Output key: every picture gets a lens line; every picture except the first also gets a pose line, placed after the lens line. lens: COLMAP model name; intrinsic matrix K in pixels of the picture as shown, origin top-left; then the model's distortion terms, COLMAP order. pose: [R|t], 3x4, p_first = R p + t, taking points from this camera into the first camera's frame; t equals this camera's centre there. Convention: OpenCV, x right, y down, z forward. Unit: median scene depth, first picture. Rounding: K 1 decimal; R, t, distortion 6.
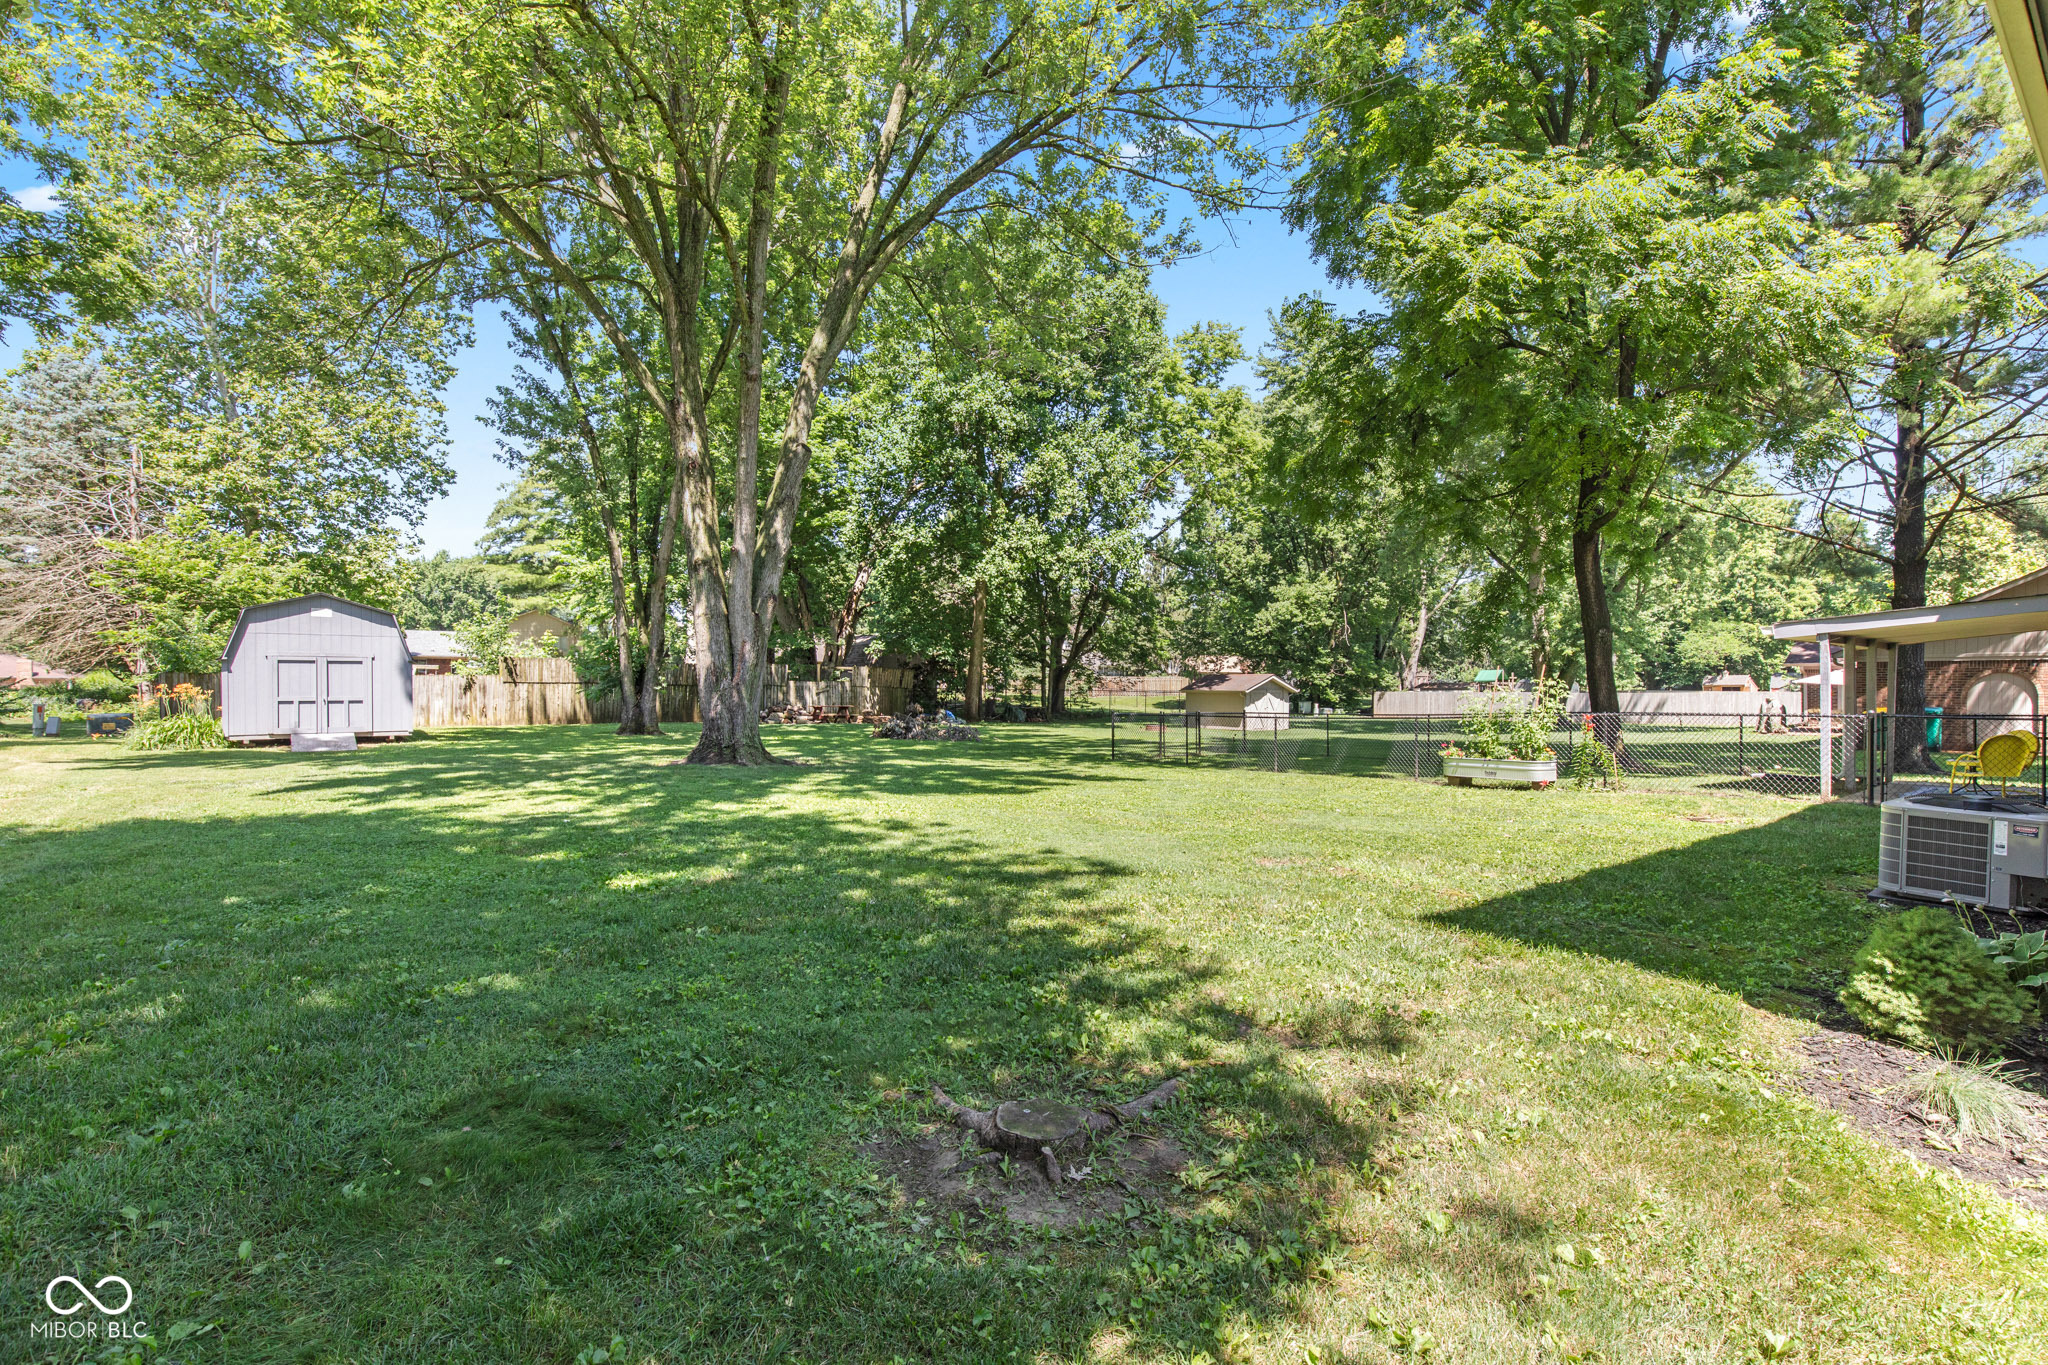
lens RADIAL K [[928.5, 0, 1025.1], [0, 928.5, 676.1], [0, 0, 1]] dist [0.003763, 0.000683]
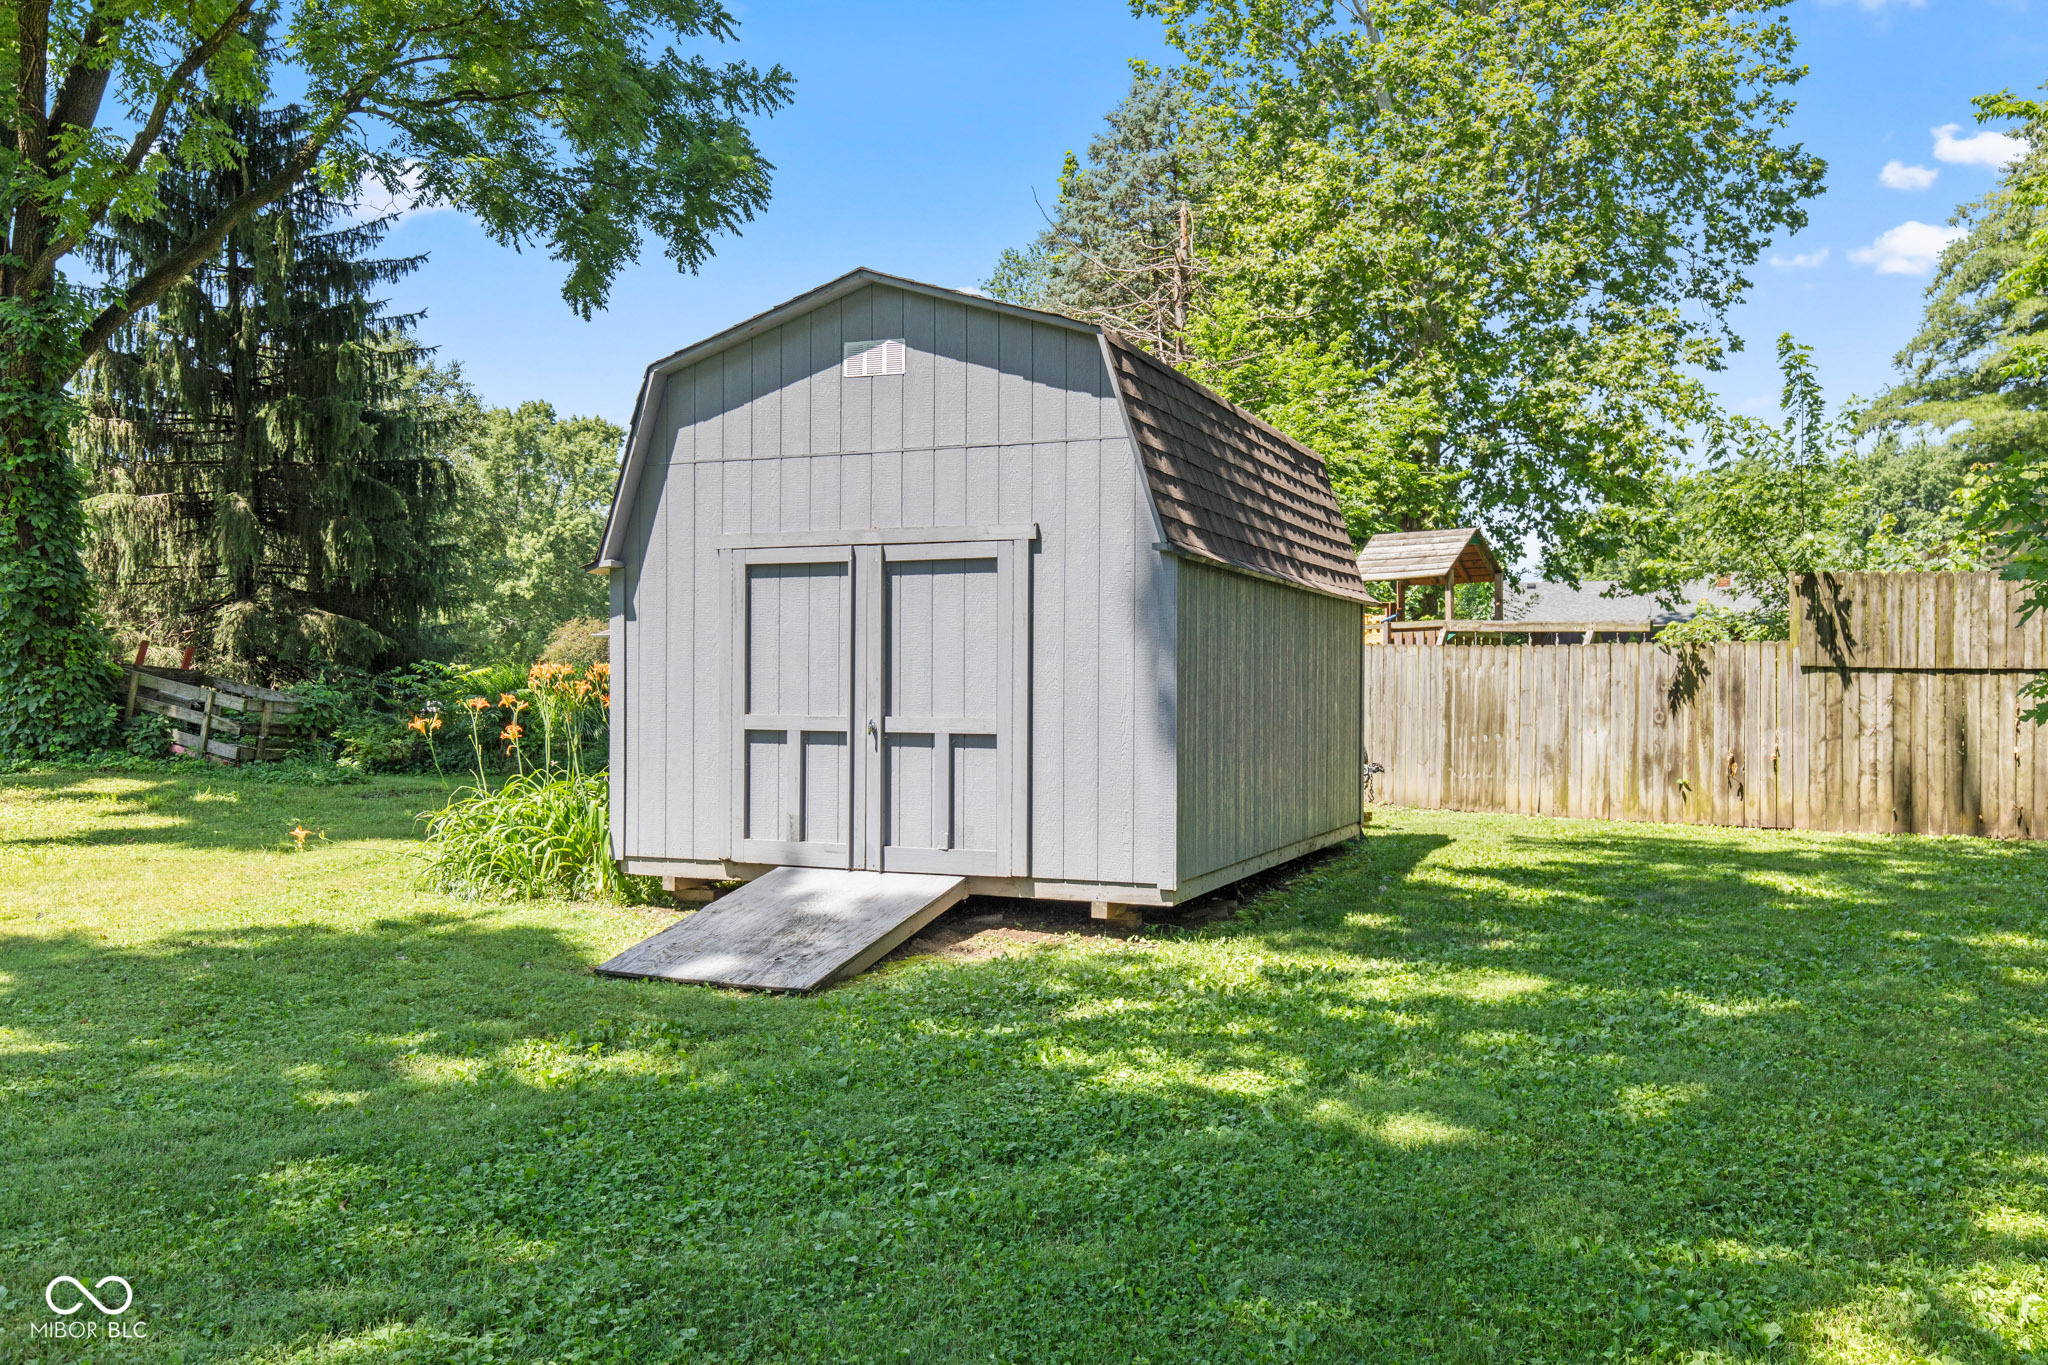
lens RADIAL K [[1661.1, 0, 1024.5], [0, 1661.1, 677.2], [0, 0, 1]] dist [0.017447, 0.009841]
pose [[0.496745, 0.002676, -0.867893, -0.194078], [-0.001468, 0.999996, 0.002244, 0.006070], [0.867896, 0.000159, 0.496747, 0.430394]]
